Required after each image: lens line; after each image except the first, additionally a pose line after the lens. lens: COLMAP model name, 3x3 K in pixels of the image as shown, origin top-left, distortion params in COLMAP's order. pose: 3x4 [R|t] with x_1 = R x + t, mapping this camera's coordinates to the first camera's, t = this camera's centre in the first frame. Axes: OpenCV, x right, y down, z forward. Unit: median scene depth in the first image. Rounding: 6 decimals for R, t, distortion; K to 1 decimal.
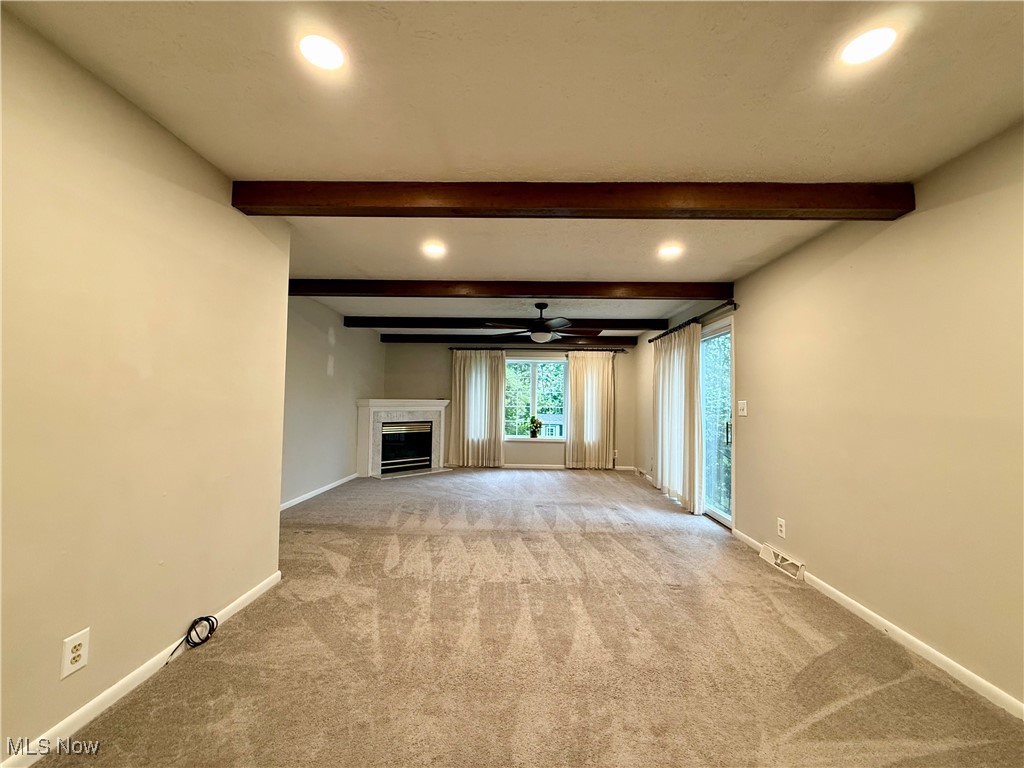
lens RADIAL K [[410.5, 0, 515.1], [0, 410.5, 384.7], [0, 0, 1]] dist [0.001918, 0.000006]
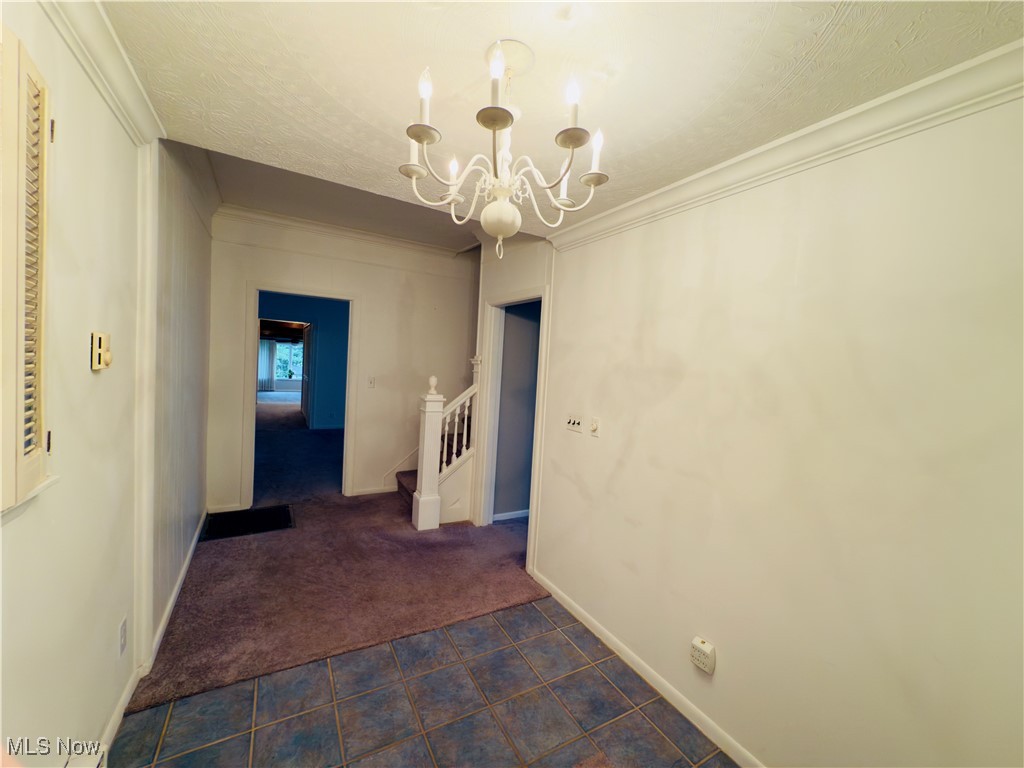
lens RADIAL K [[410.5, 0, 515.2], [0, 410.5, 387.9], [0, 0, 1]] dist [0.001918, 0.000006]
pose [[0.858191, 0.016568, 0.513062, -0.055103], [-0.076413, 0.992467, 0.095766, -0.147486], [-0.507610, -0.121390, 0.852992, -1.725371]]
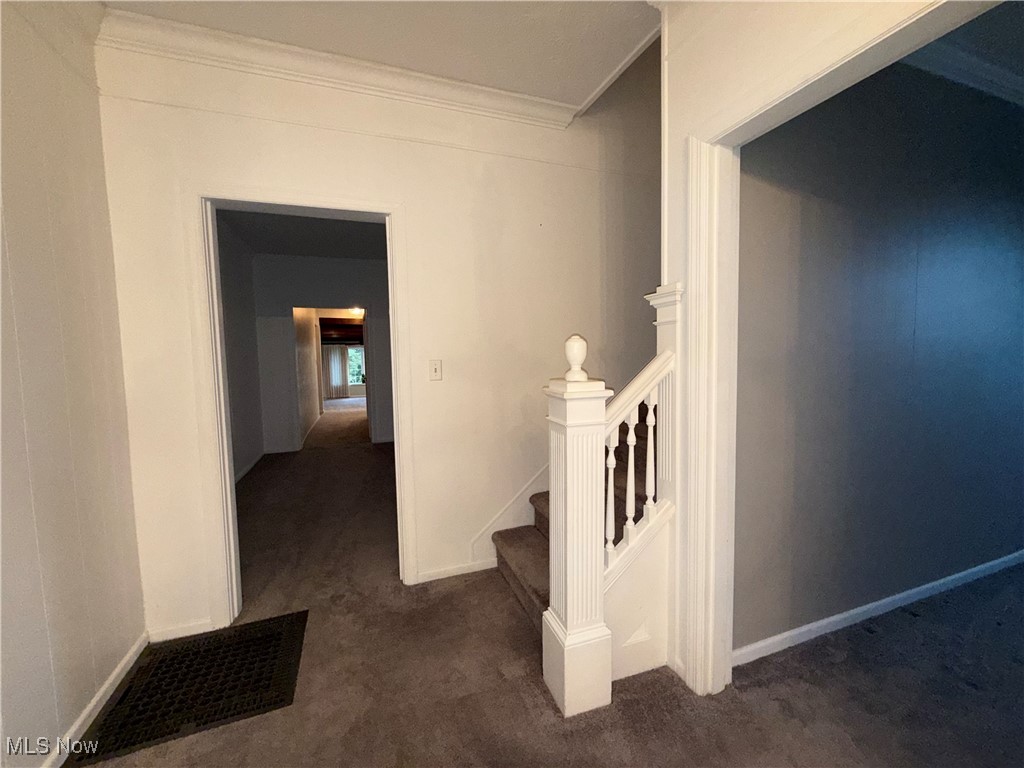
lens RADIAL K [[410.5, 0, 513.4], [0, 410.5, 382.4], [0, 0, 1]] dist [0.001918, 0.000006]
pose [[0.932919, -0.048342, 0.356826, 0.010370], [0.011526, 0.994449, 0.104591, -0.107501], [-0.359901, -0.093462, 0.928298, -1.439490]]
